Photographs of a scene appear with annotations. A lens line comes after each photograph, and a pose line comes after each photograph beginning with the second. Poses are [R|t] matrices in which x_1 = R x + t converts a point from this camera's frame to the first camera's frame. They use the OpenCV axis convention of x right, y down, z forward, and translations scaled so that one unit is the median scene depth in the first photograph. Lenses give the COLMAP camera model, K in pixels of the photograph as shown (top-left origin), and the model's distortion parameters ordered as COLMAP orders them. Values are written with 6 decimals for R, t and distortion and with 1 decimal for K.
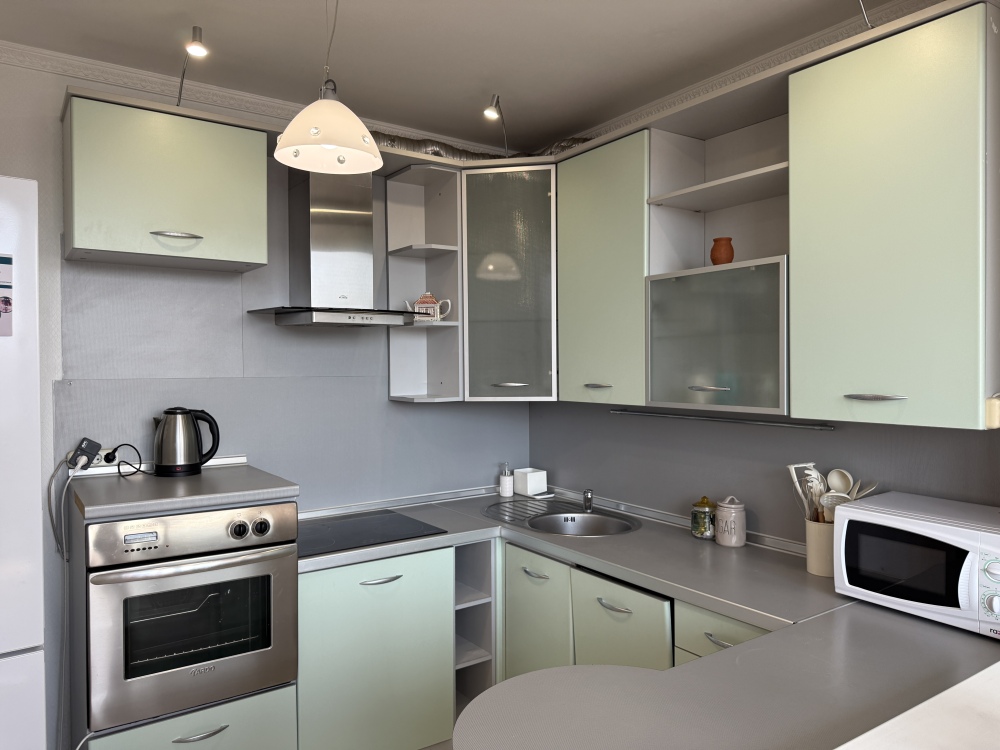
lens RADIAL K [[703.8, 0, 474.1], [0, 703.8, 375.4], [0, 0, 1]] dist [-0.002346, -0.002503]
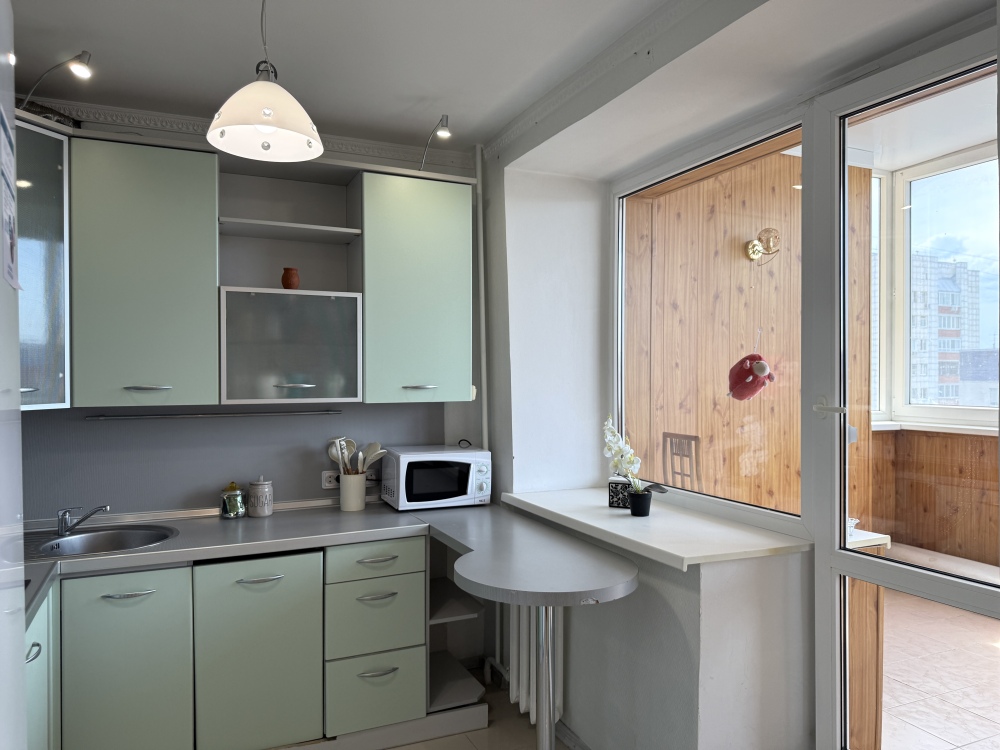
lens RADIAL K [[700.5, 0, 500.0], [0, 700.5, 375.0], [0, 0, 1]] dist [0.082034, -0.125192]
pose [[0.155705, 0.000030, 0.987804, -0.880423], [0.014460, 0.999893, -0.002310, 0.007149], [-0.987698, 0.014643, 0.155688, 0.443666]]
